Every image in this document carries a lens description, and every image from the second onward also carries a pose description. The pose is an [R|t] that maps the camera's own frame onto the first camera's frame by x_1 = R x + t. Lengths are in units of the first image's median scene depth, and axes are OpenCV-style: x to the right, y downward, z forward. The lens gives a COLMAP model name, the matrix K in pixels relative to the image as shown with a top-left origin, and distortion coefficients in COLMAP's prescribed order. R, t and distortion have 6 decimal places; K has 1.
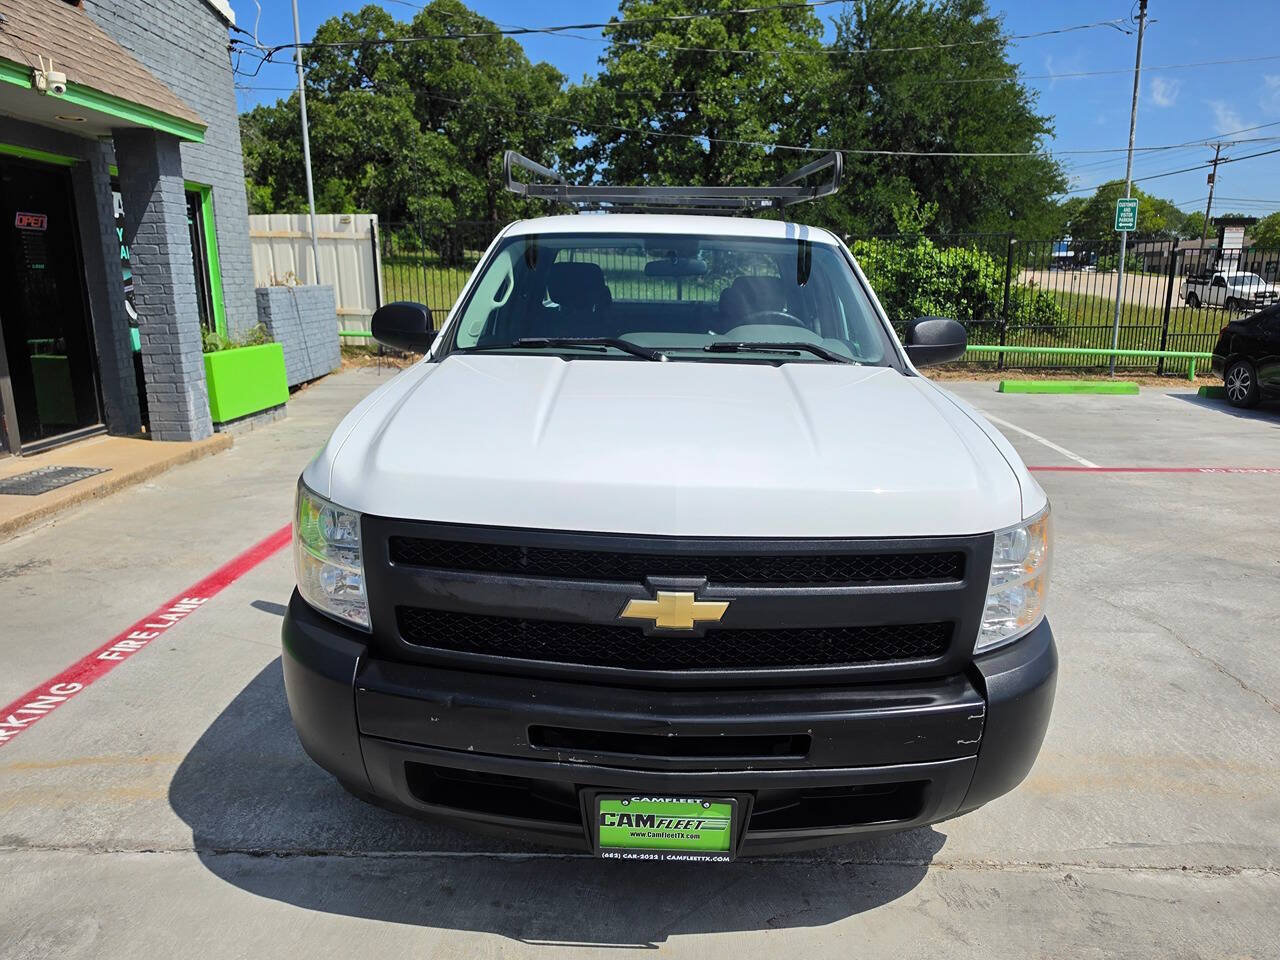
lens RADIAL K [[897.3, 0, 636.2], [0, 897.3, 484.0], [0, 0, 1]] dist [0.008176, -0.006251]
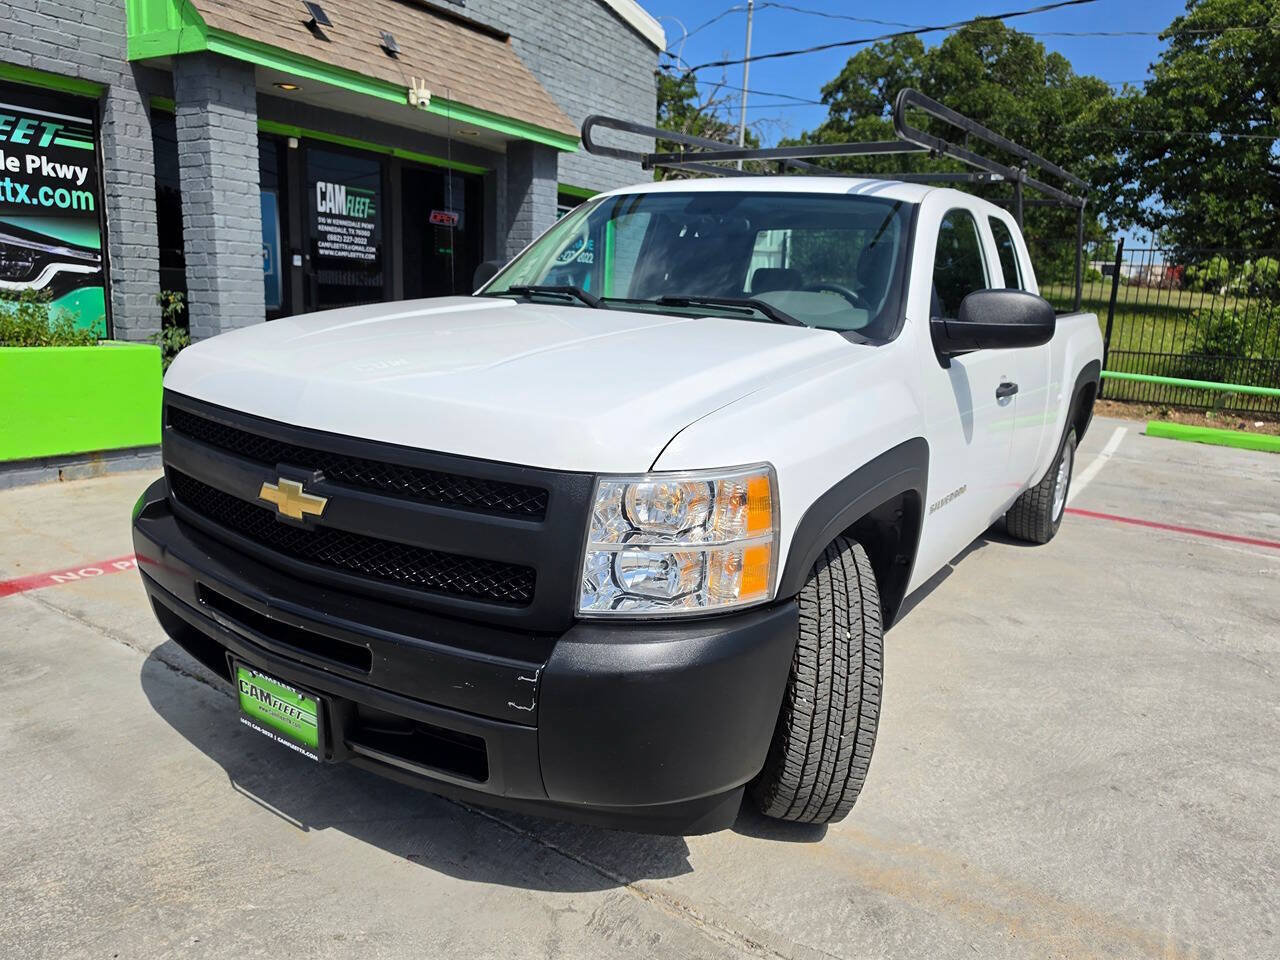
lens RADIAL K [[897.1, 0, 635.6], [0, 897.1, 507.1], [0, 0, 1]] dist [-0.004945, 0.003408]
pose [[0.840987, 0.161929, -0.516255, 0.349232], [-0.167194, 0.985242, 0.036672, 0.017908], [0.514574, 0.055474, 0.855650, 0.124466]]
